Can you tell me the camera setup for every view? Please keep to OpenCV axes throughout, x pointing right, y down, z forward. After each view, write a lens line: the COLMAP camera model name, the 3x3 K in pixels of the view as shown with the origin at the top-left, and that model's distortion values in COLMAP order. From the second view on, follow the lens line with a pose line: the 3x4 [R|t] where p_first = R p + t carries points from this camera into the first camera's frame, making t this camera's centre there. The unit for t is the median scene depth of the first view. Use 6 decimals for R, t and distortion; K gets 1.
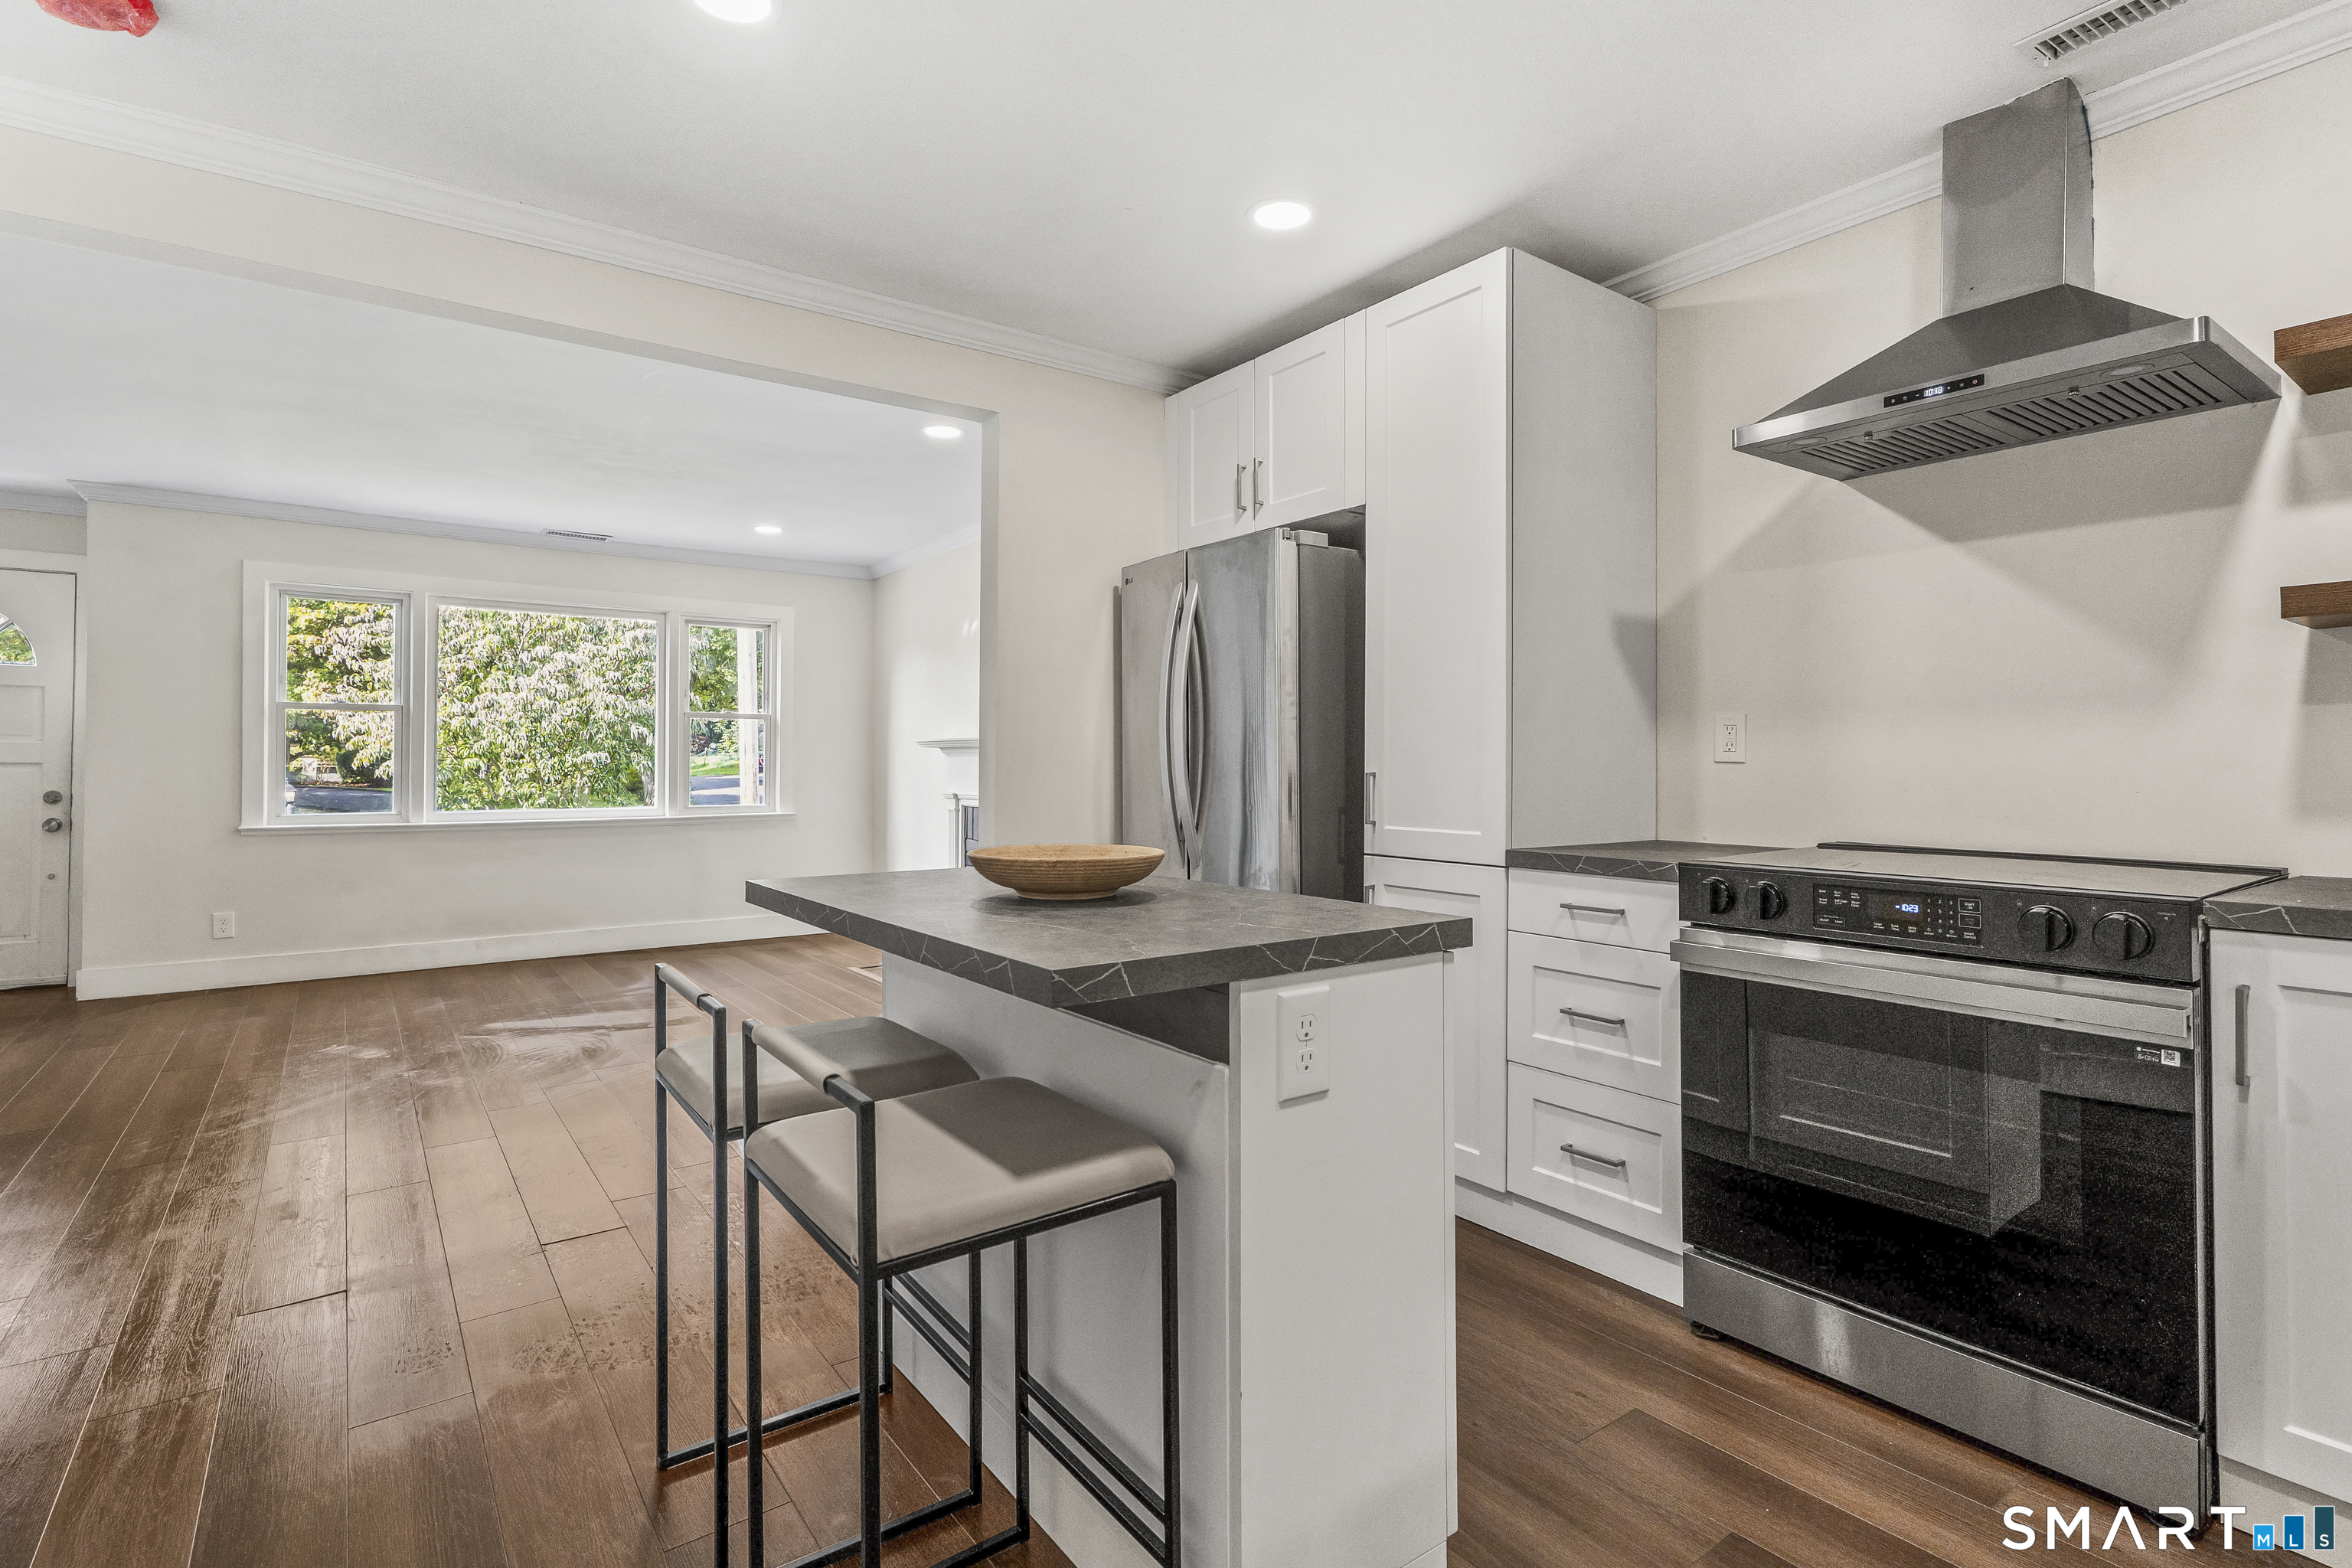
lens RADIAL K [[1131.8, 0, 1172.8], [0, 1131.8, 750.0], [0, 0, 1]] dist [0.000460, 0.000183]
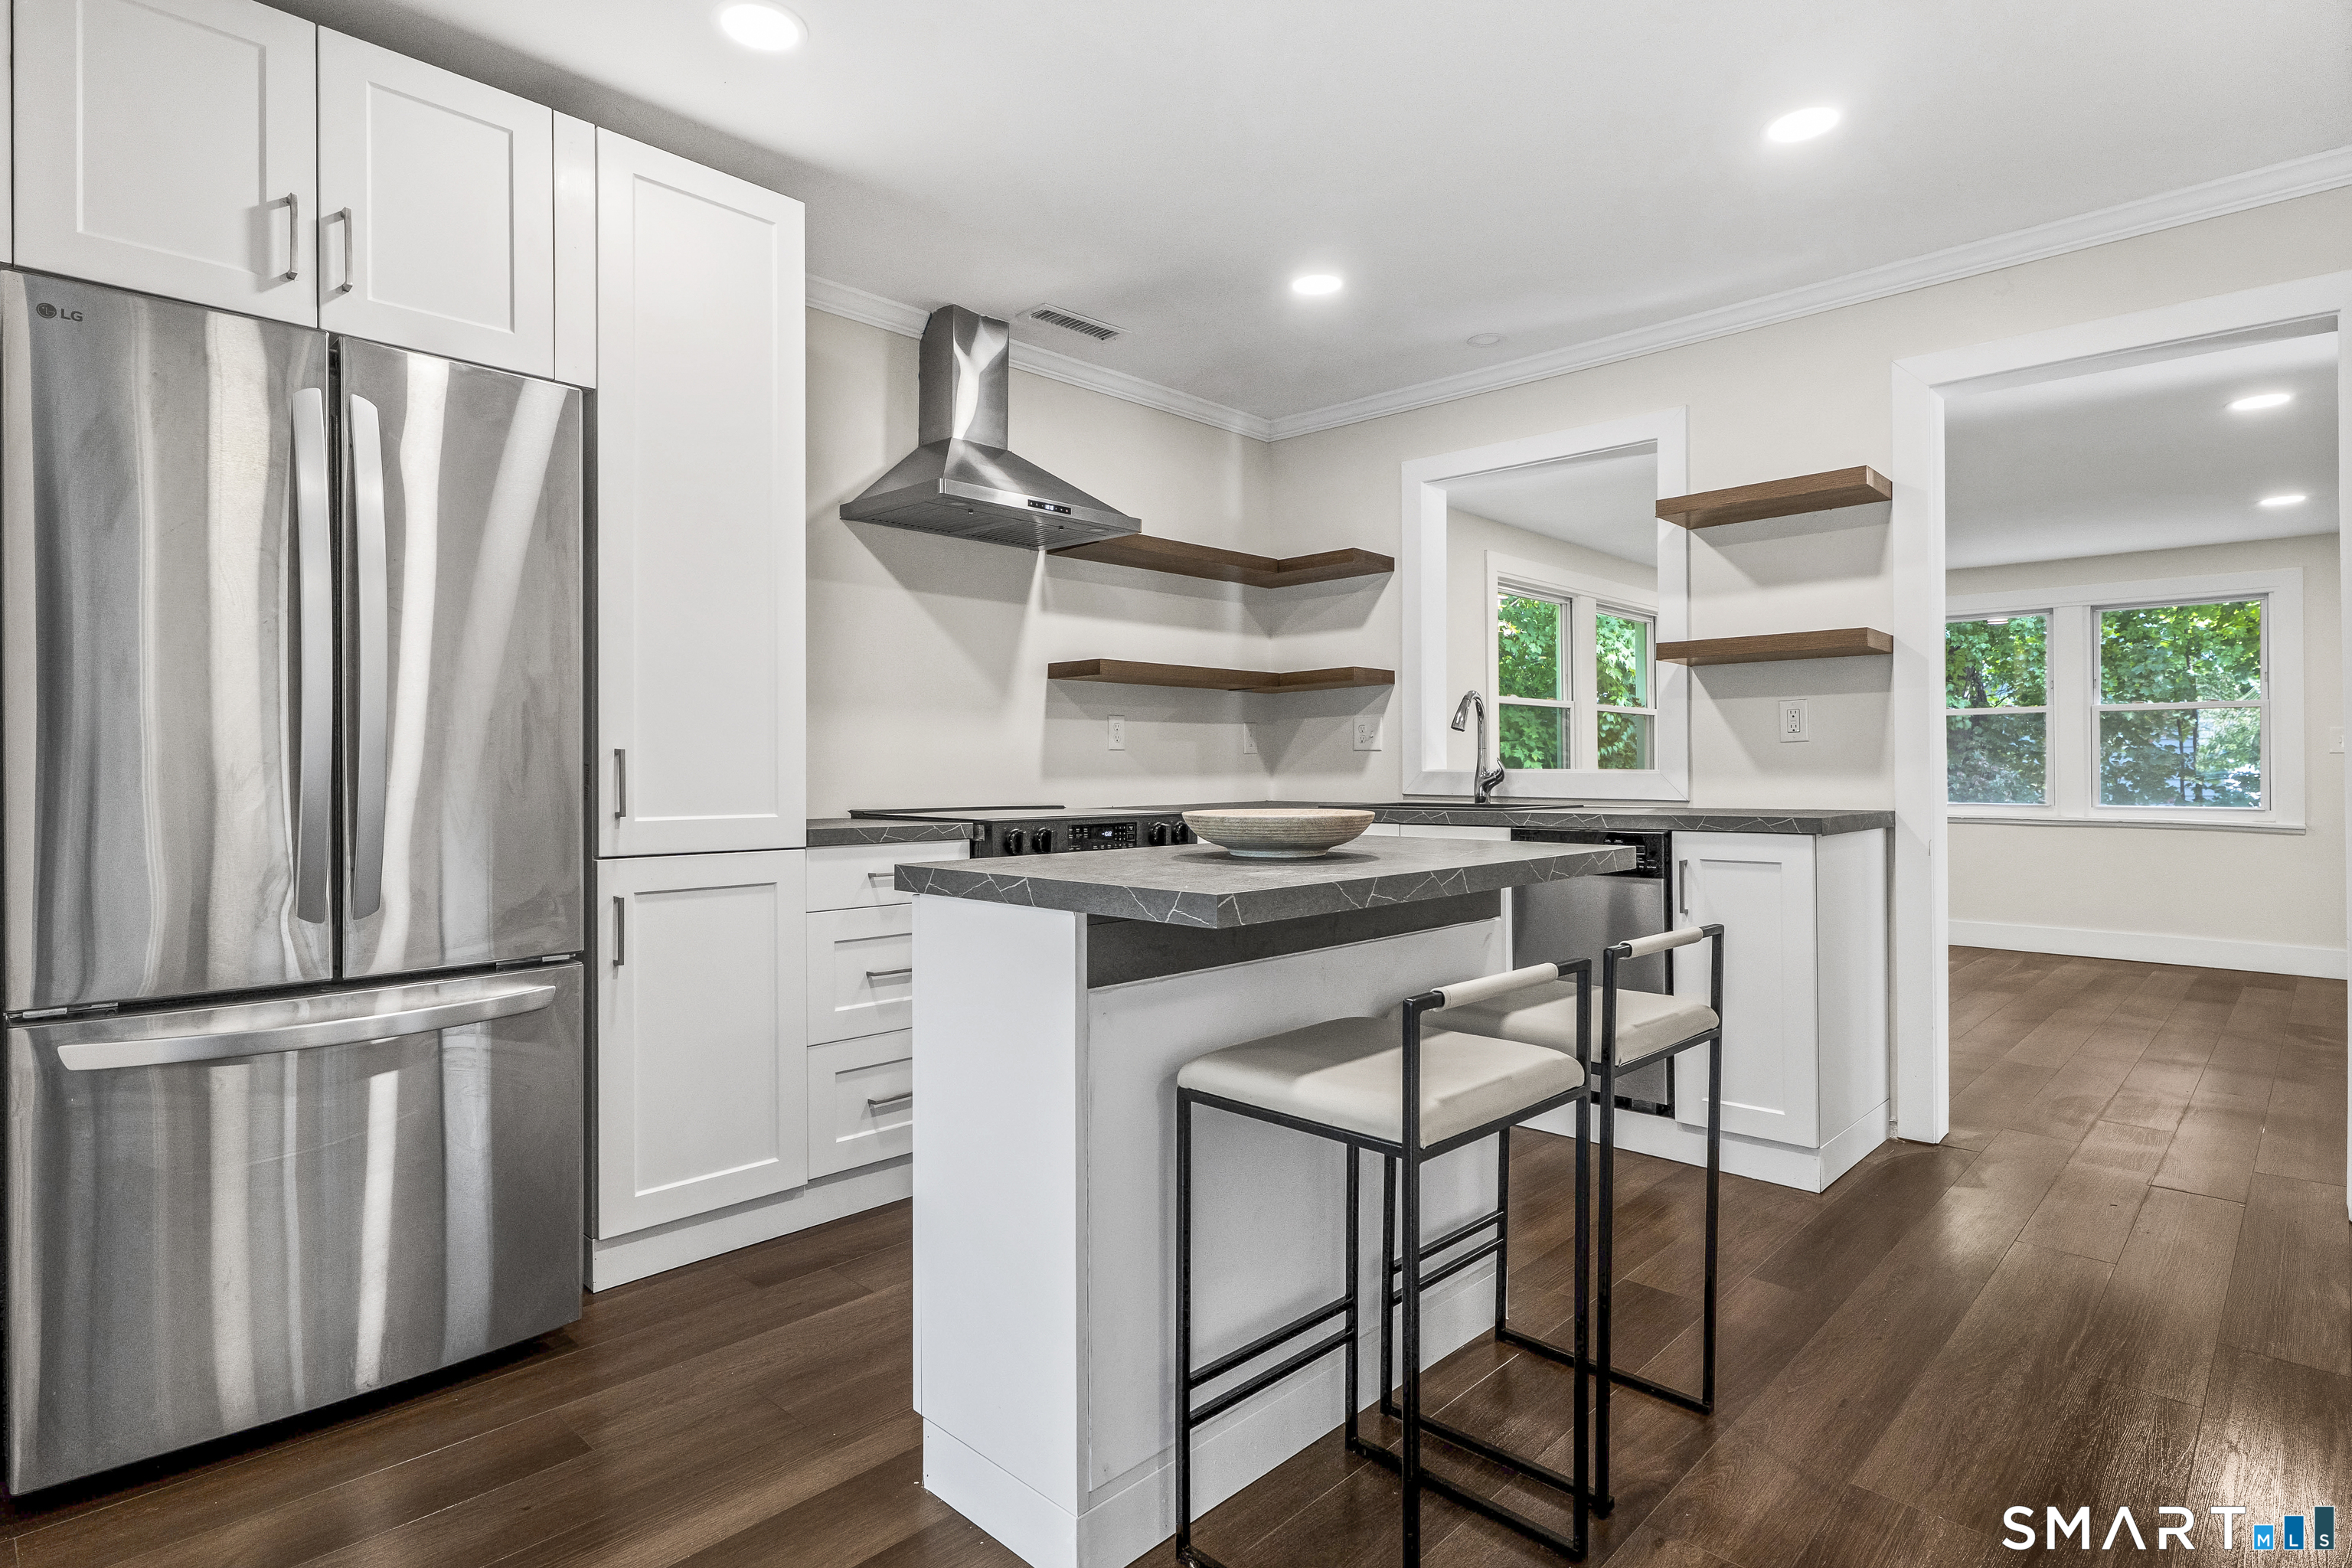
lens RADIAL K [[1197.1, 0, 1176.0], [0, 1197.1, 784.0], [0, 0, 1]] dist [-0.000286, -0.000489]
pose [[-0.164085, -0.008820, 0.986407, -0.900889], [-0.004698, 0.999956, 0.008160, 0.045580], [-0.986435, -0.003296, -0.164119, 1.006171]]
